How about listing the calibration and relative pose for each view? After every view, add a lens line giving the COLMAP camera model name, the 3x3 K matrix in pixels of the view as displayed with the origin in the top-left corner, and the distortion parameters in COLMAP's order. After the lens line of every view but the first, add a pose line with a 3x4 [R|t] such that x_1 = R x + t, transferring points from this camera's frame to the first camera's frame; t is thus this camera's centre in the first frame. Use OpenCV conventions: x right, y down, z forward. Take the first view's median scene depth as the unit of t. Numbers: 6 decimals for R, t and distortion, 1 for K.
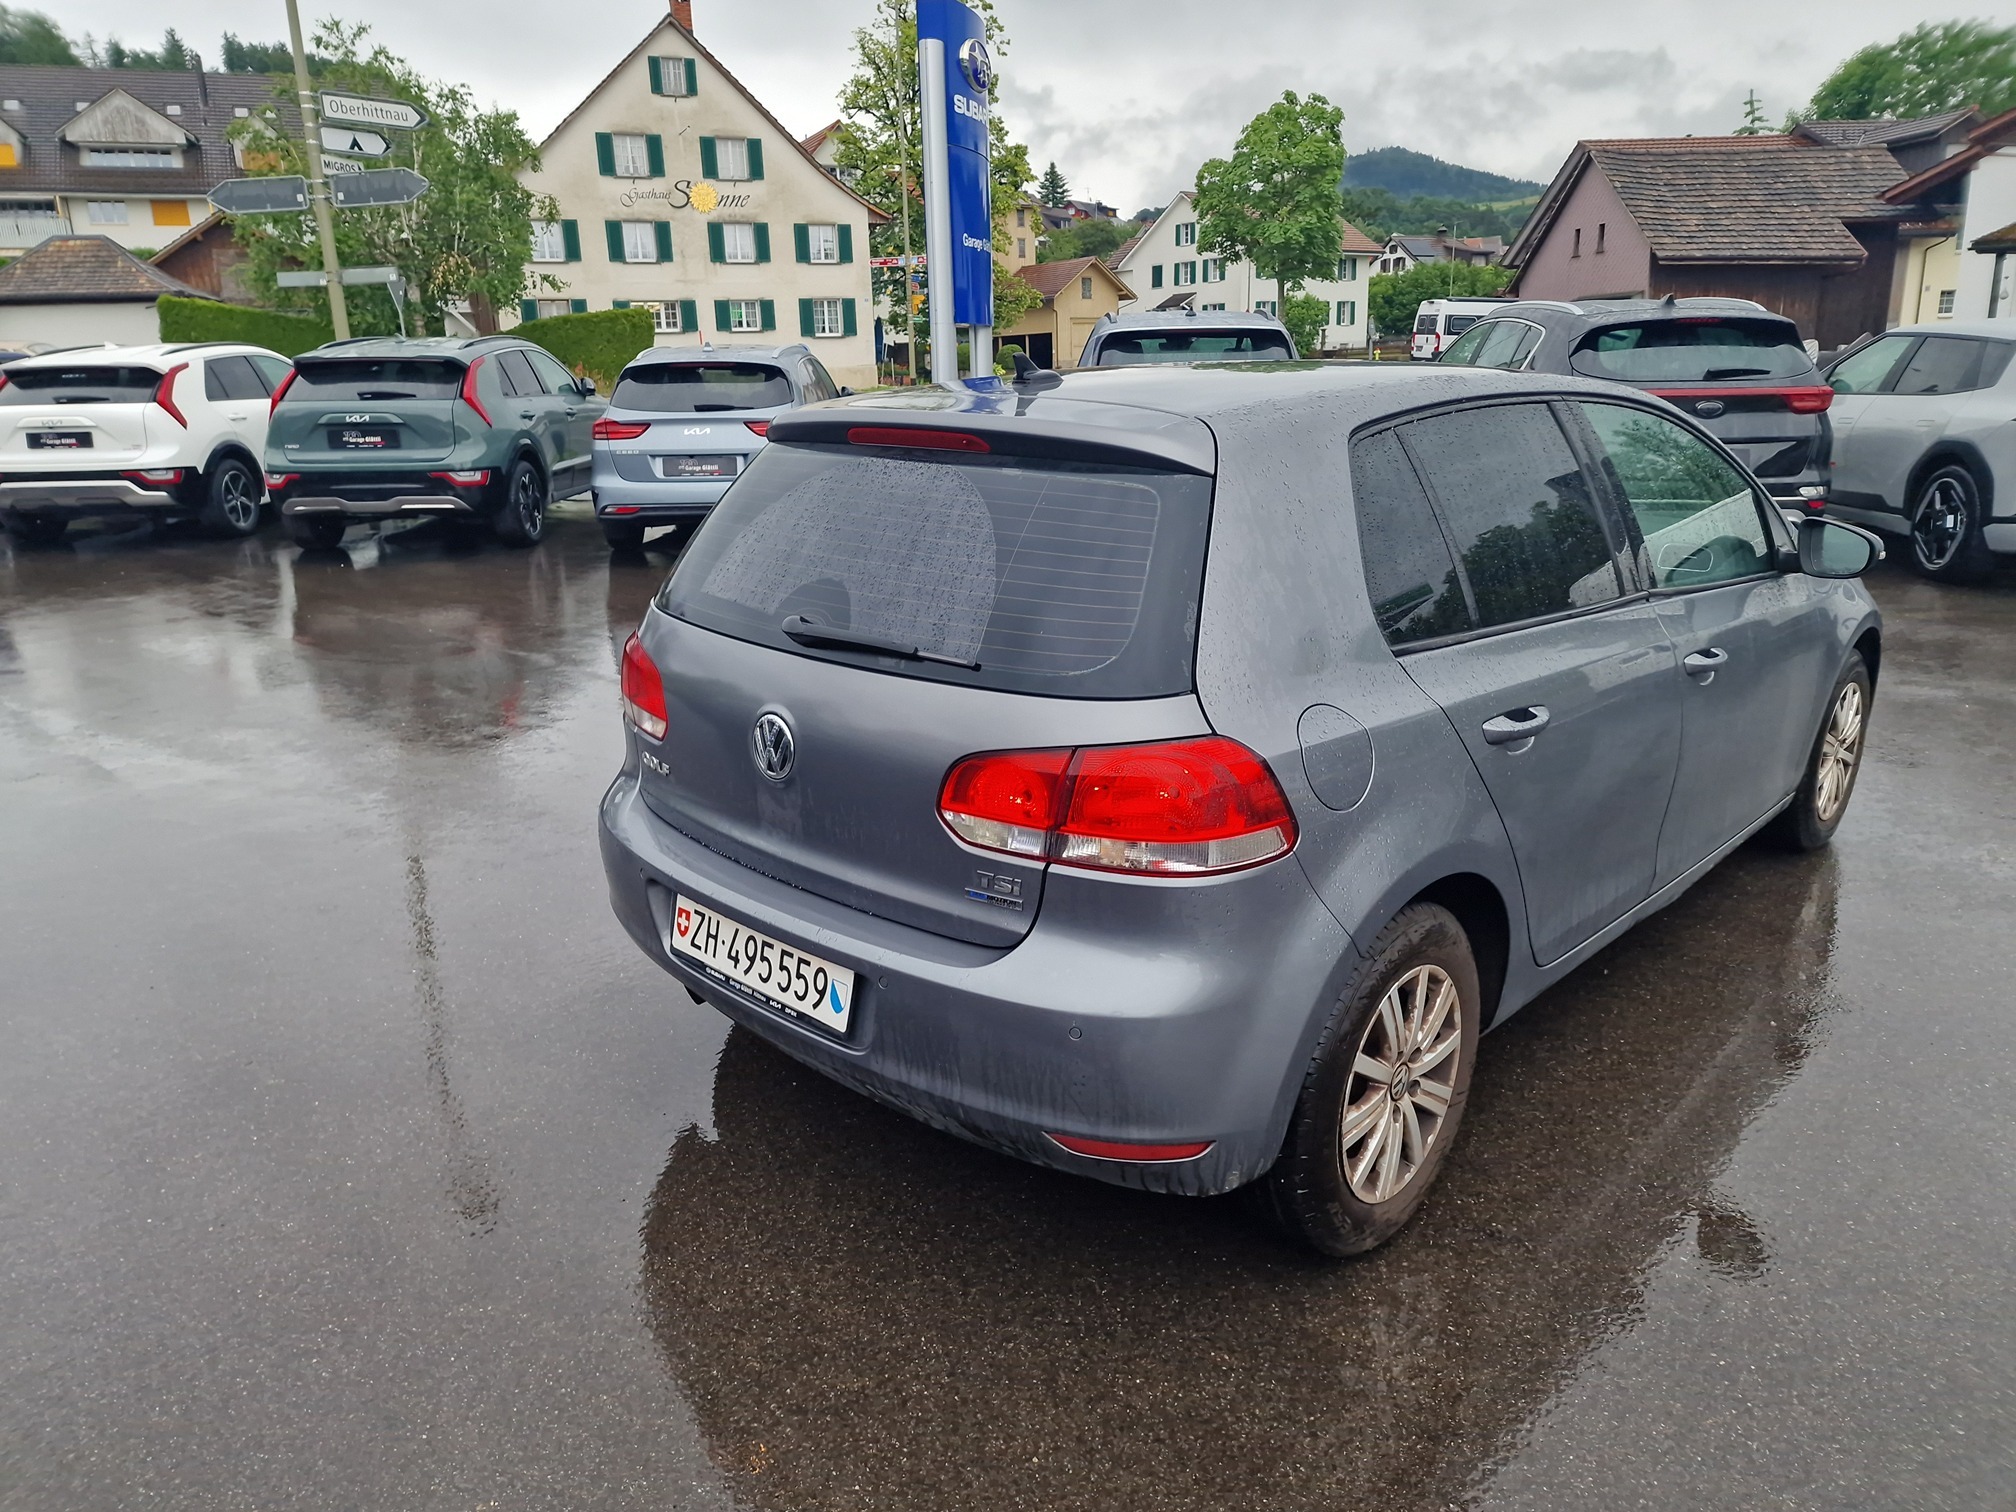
lens RADIAL K [[1344.6, 0, 993.3], [0, 1344.6, 755.1], [0, 0, 1]] dist [0.067232, -0.058545]
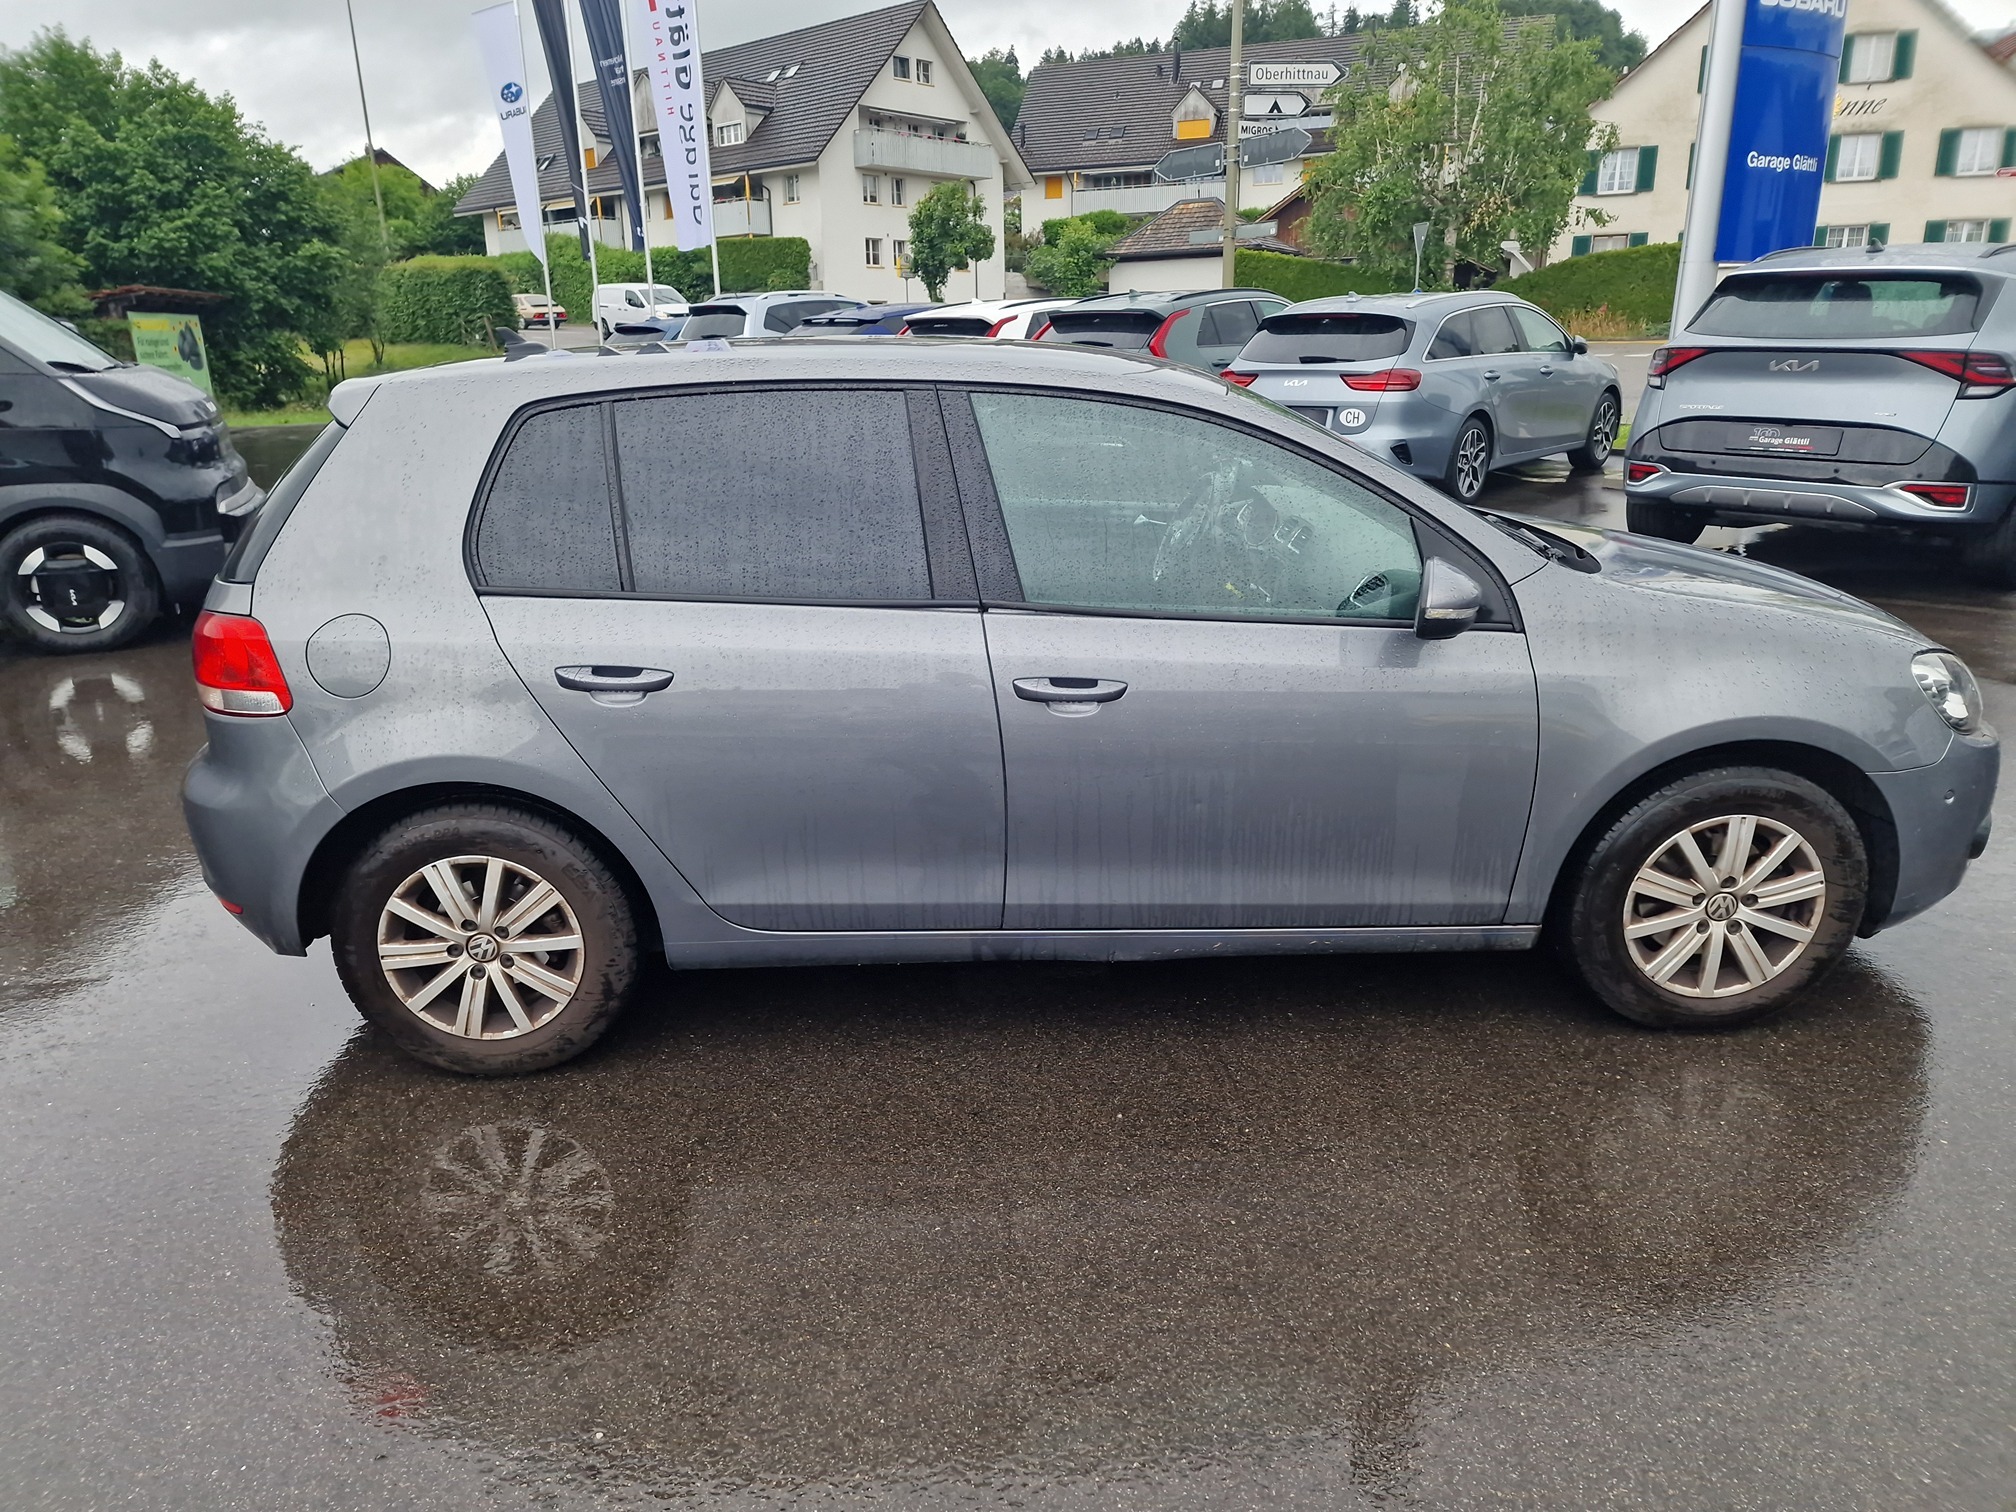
lens RADIAL K [[1344.6, 0, 996.2], [0, 1344.6, 771.4], [0, 0, 1]] dist [0.067232, -0.058545]
pose [[0.716304, 0.228875, -0.659185, 0.218517], [-0.194632, 0.972719, 0.126240, -0.024267], [0.670095, 0.037872, 0.741309, 0.063478]]
